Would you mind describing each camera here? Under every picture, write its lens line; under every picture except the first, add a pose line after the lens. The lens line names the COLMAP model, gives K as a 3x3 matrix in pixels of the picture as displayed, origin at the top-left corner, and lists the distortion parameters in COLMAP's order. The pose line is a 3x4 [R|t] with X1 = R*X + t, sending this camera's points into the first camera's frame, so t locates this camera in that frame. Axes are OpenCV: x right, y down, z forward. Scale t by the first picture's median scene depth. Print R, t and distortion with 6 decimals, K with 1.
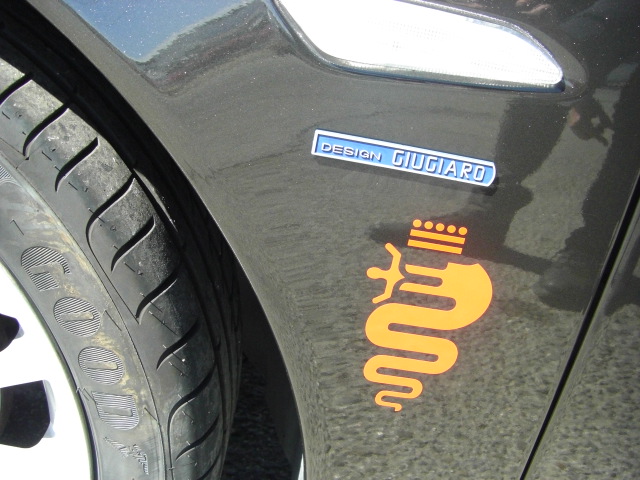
lens RADIAL K [[723.7, 0, 311.5], [0, 723.7, 239.8], [0, 0, 1]] dist [-0.228667, 0.308907]
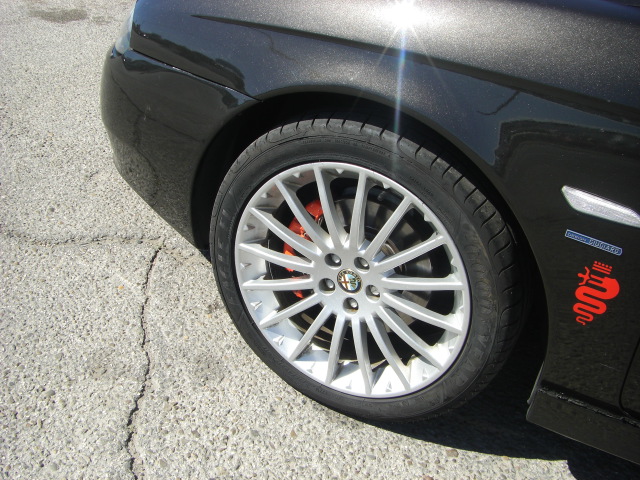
lens RADIAL K [[723.7, 0, 311.5], [0, 723.7, 239.8], [0, 0, 1]] dist [-0.228667, 0.308907]
pose [[0.896690, 0.177298, -0.405601, 0.233573], [-0.153328, 0.983963, 0.091141, -0.186749], [0.415255, -0.019535, 0.909495, -2.053600]]
